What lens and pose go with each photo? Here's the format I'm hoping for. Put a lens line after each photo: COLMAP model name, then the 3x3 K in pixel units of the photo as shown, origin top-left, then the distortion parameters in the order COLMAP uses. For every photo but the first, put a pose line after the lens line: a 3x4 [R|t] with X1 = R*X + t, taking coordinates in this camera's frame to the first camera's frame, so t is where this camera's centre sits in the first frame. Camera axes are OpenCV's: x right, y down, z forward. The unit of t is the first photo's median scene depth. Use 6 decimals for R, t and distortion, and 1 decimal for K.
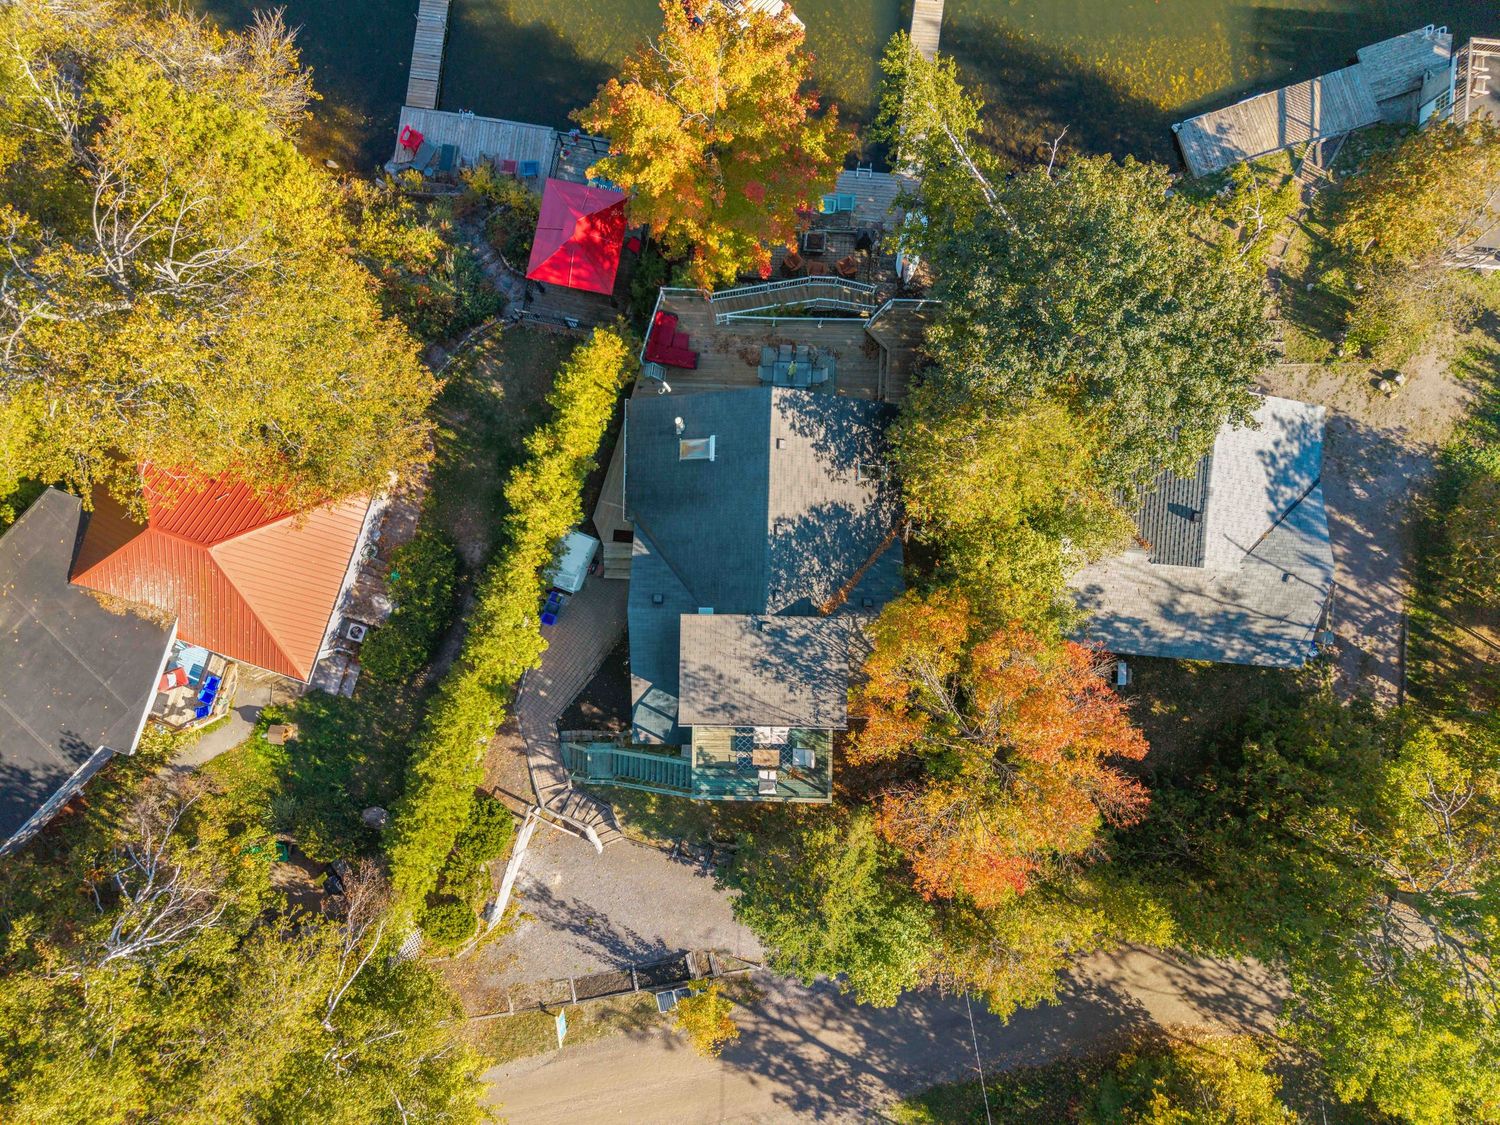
lens RADIAL K [[1012.3, 0, 753.1], [0, 1012.3, 570.0], [0, 0, 1]] dist [0.027288, -0.026706]
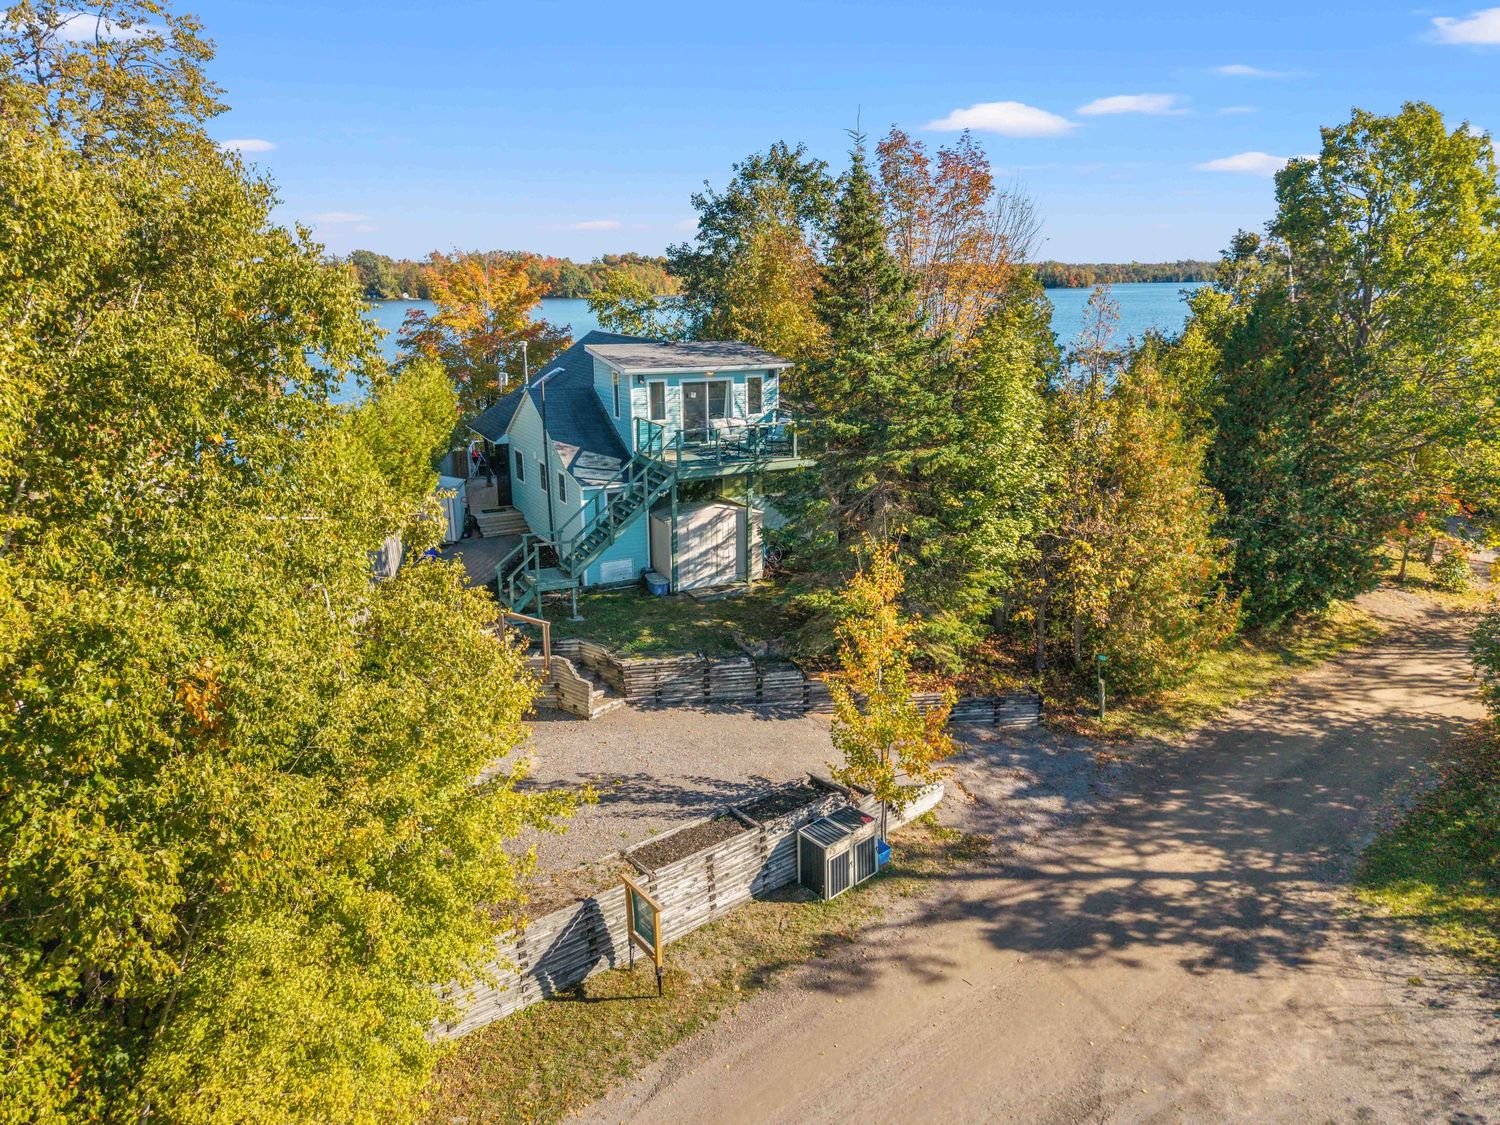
lens RADIAL K [[1012.3, 0, 759.3], [0, 1012.3, 564.1], [0, 0, 1]] dist [0.027288, -0.026706]
pose [[0.878020, -0.142795, 0.456826, -0.349467], [0.478266, 0.224922, -0.848924, 0.866441], [0.018472, 0.963857, 0.265780, 0.828890]]
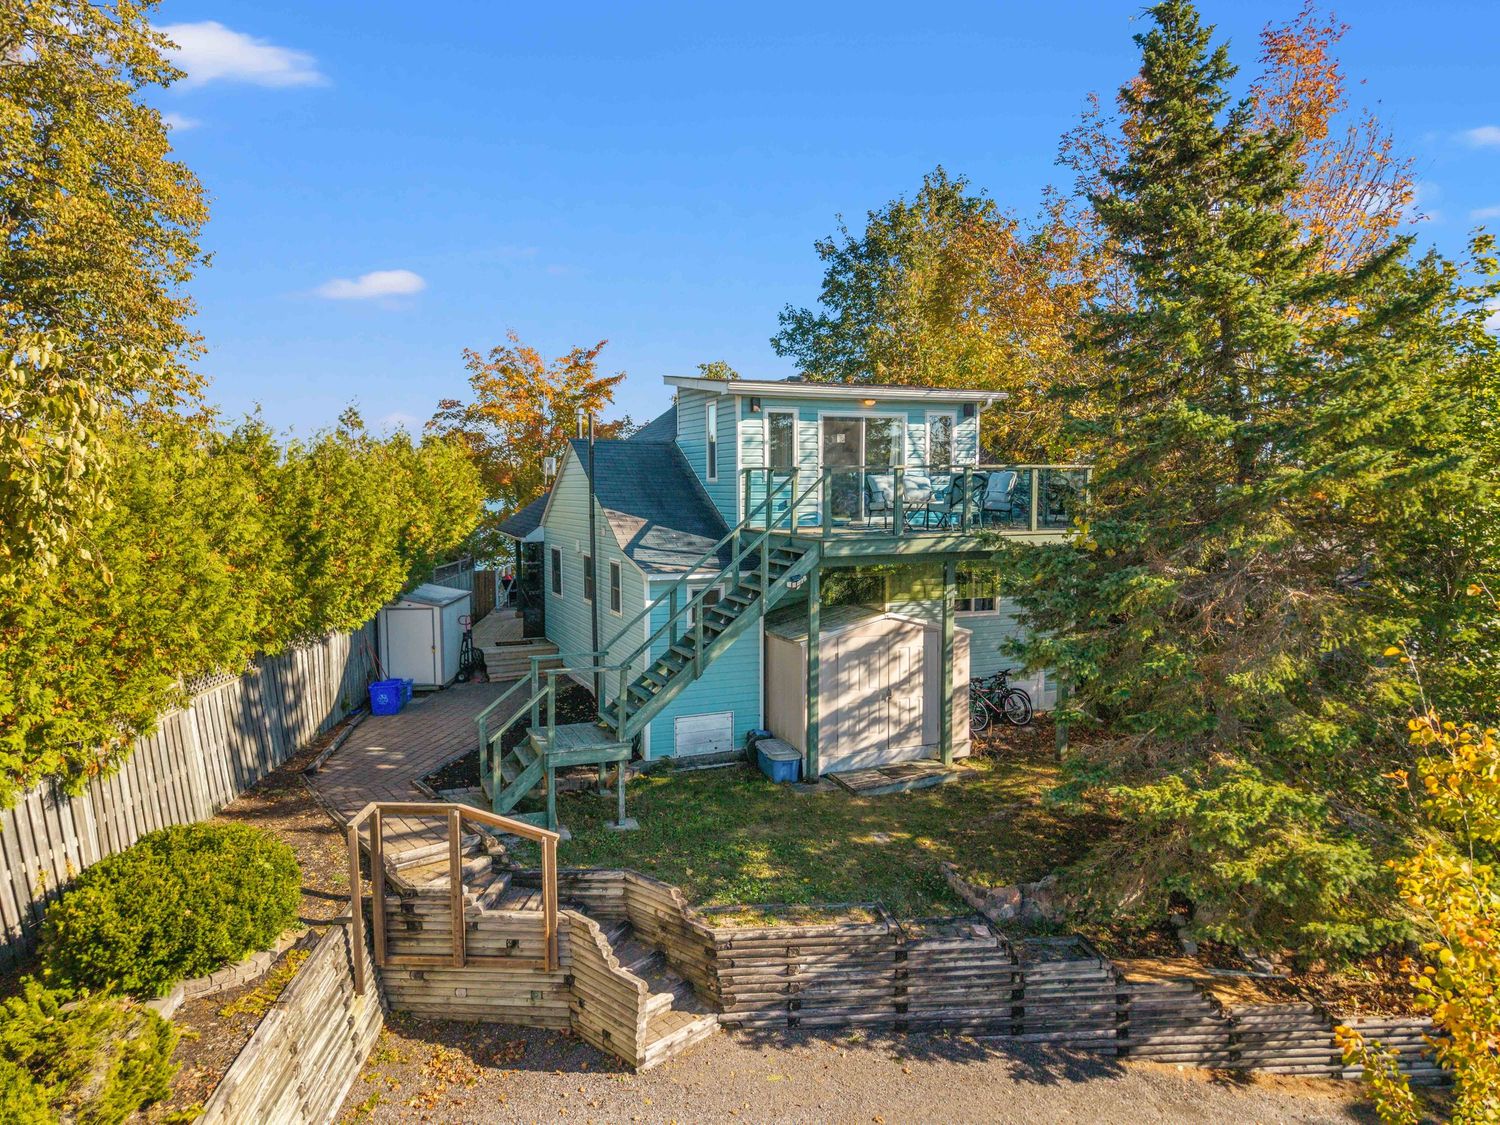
lens RADIAL K [[1012.3, 0, 737.6], [0, 1012.3, 559.8], [0, 0, 1]] dist [0.027288, -0.026706]
pose [[0.921726, -0.050270, 0.384569, -0.237738], [0.387063, 0.056455, -0.920323, 0.546306], [0.024554, 0.997139, 0.071494, 0.935949]]
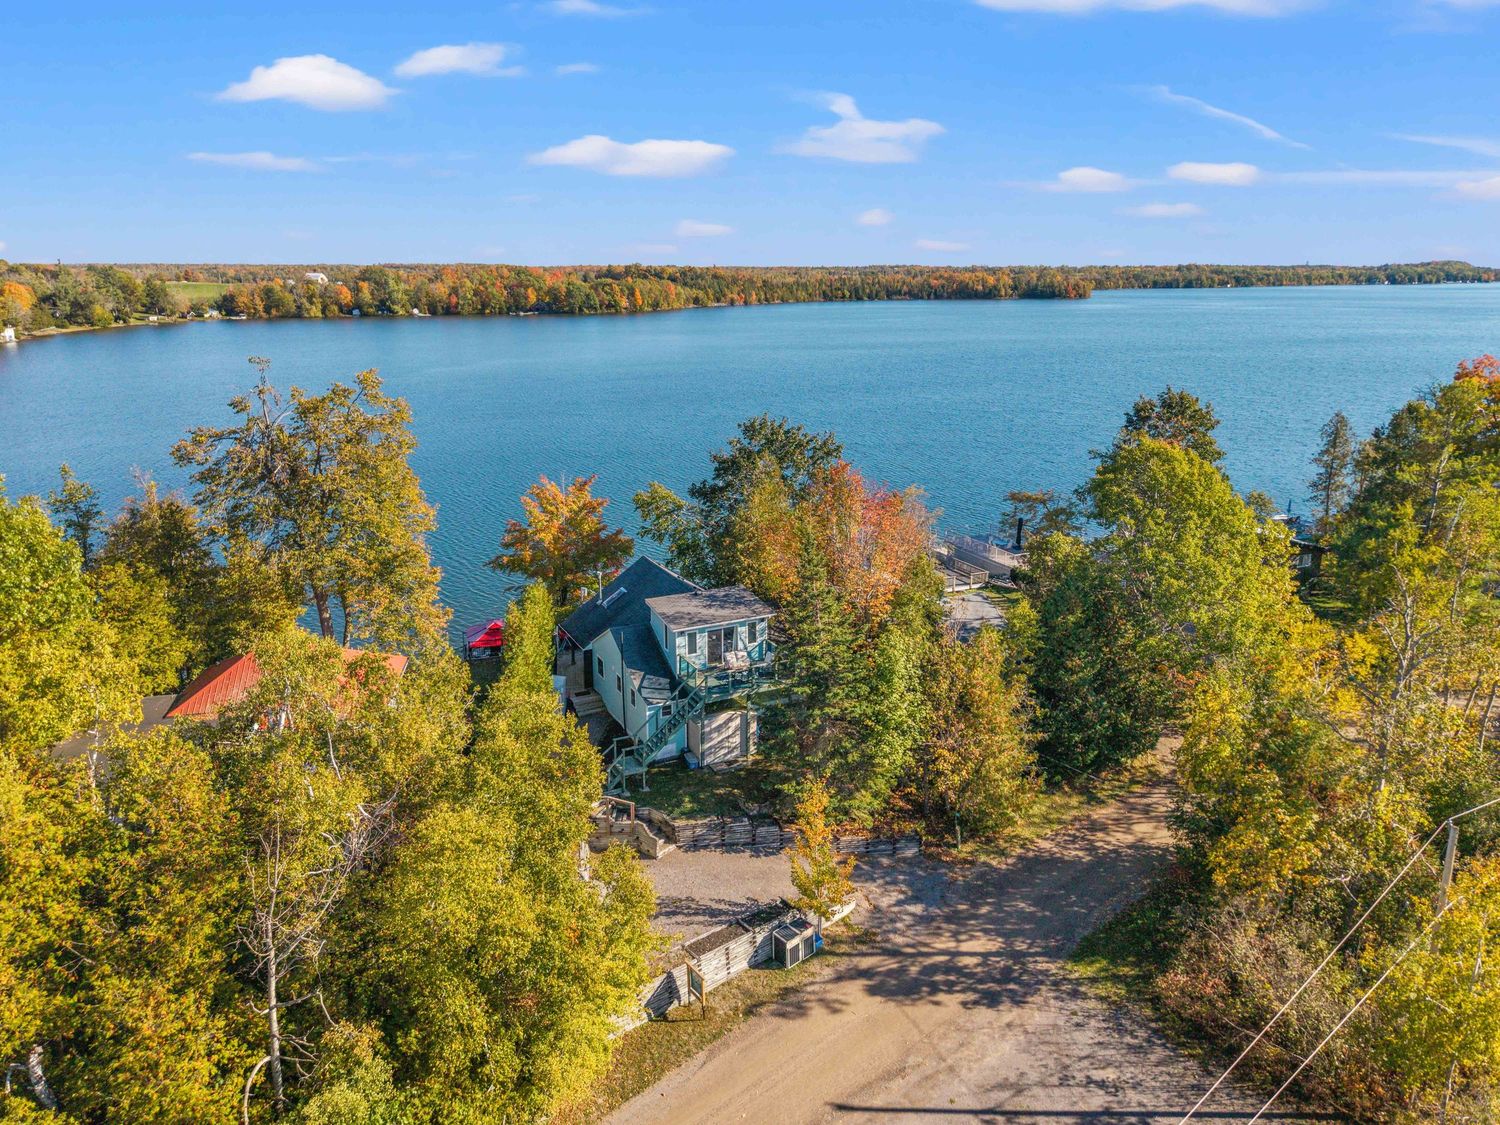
lens RADIAL K [[1012.3, 0, 760.9], [0, 1012.3, 562.9], [0, 0, 1]] dist [0.027288, -0.026706]
pose [[0.878469, -0.139459, 0.456994, -0.535631], [0.477543, 0.224933, -0.849328, 1.237732], [0.015653, 0.964342, 0.264195, 0.474557]]
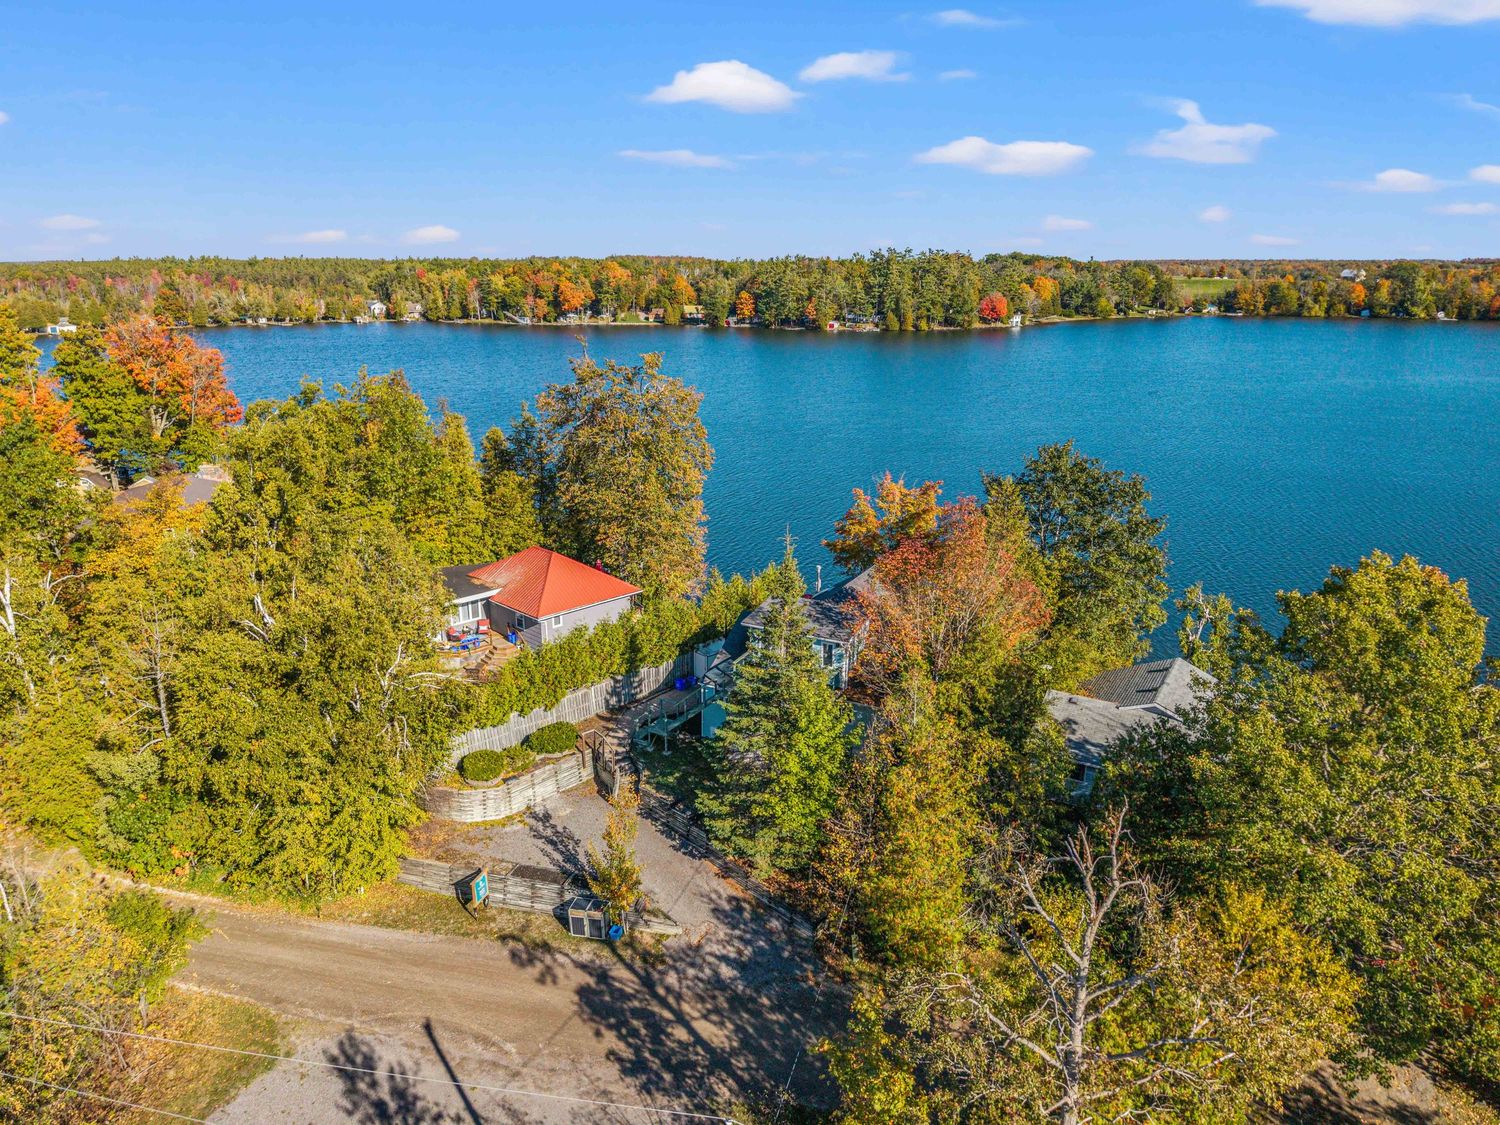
lens RADIAL K [[1012.3, 0, 740.6], [0, 1012.3, 569.5], [0, 0, 1]] dist [0.027288, -0.026706]
pose [[0.900838, 0.122304, -0.416573, 0.465559], [-0.434106, 0.239252, -0.868510, 1.245554], [-0.006556, 0.963224, 0.268620, 0.470549]]
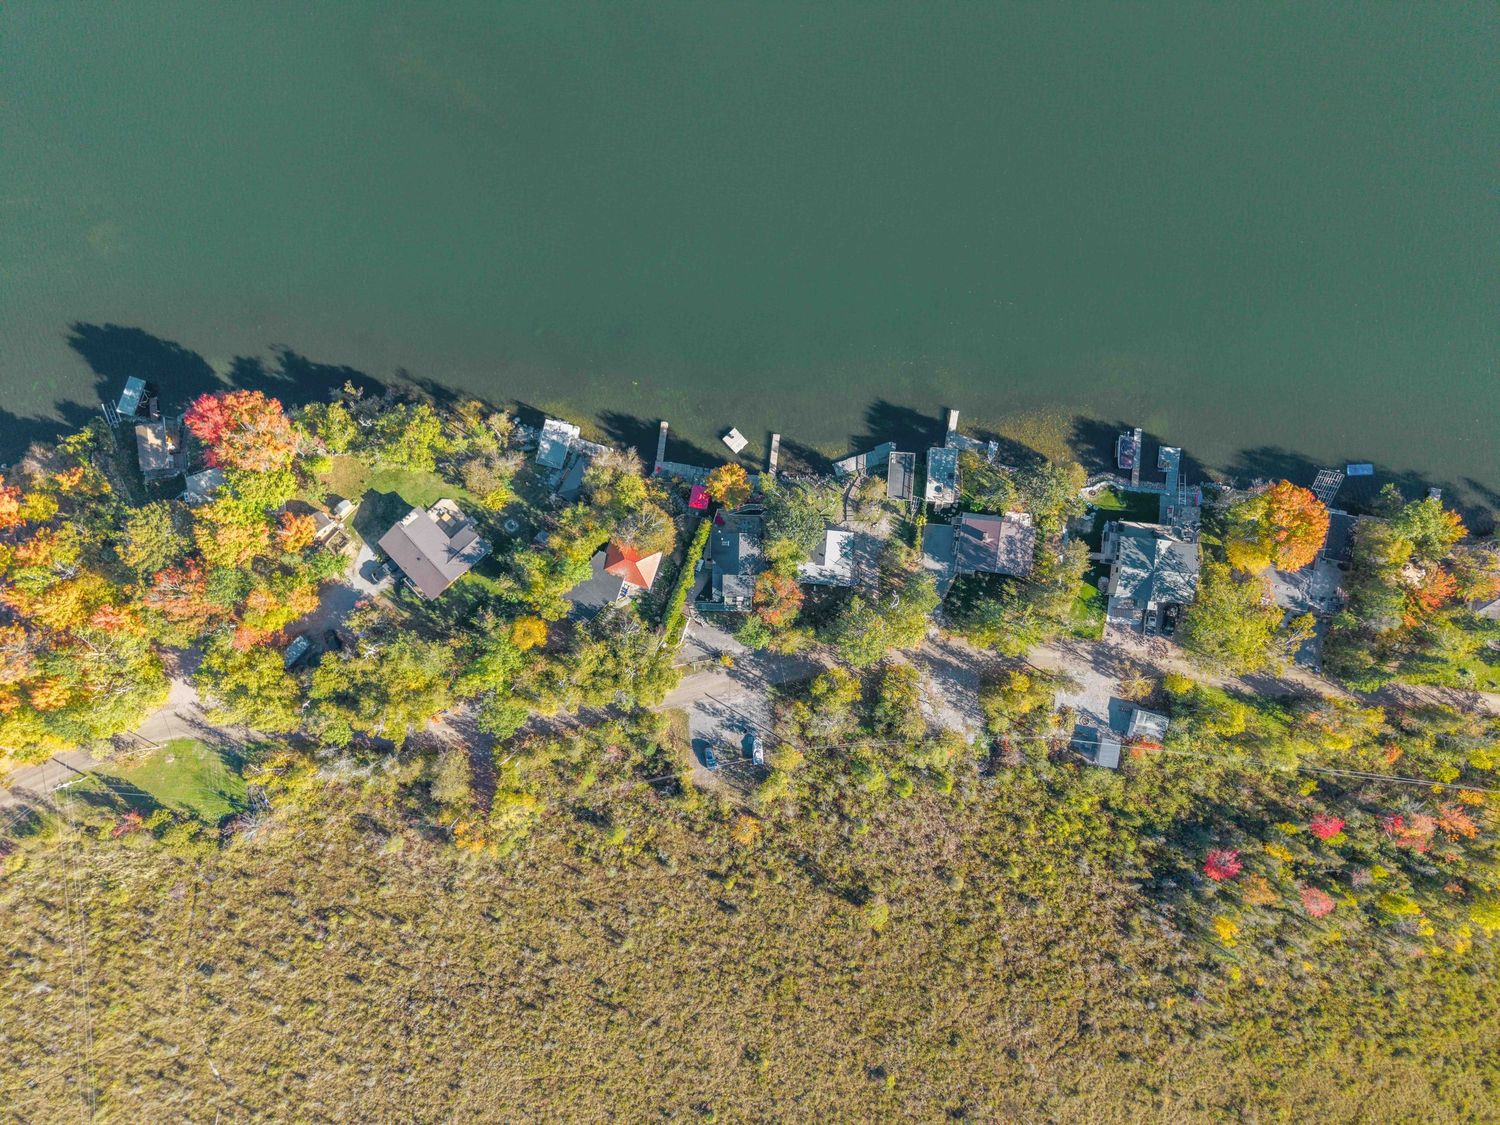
lens RADIAL K [[1012.3, 0, 742.6], [0, 1012.3, 558.1], [0, 0, 1]] dist [0.027288, -0.026706]
pose [[0.999990, -0.003539, 0.002602, 0.017884], [0.003553, 0.999979, -0.005339, -0.014868], [-0.002583, 0.005348, 0.999982, -3.921937]]
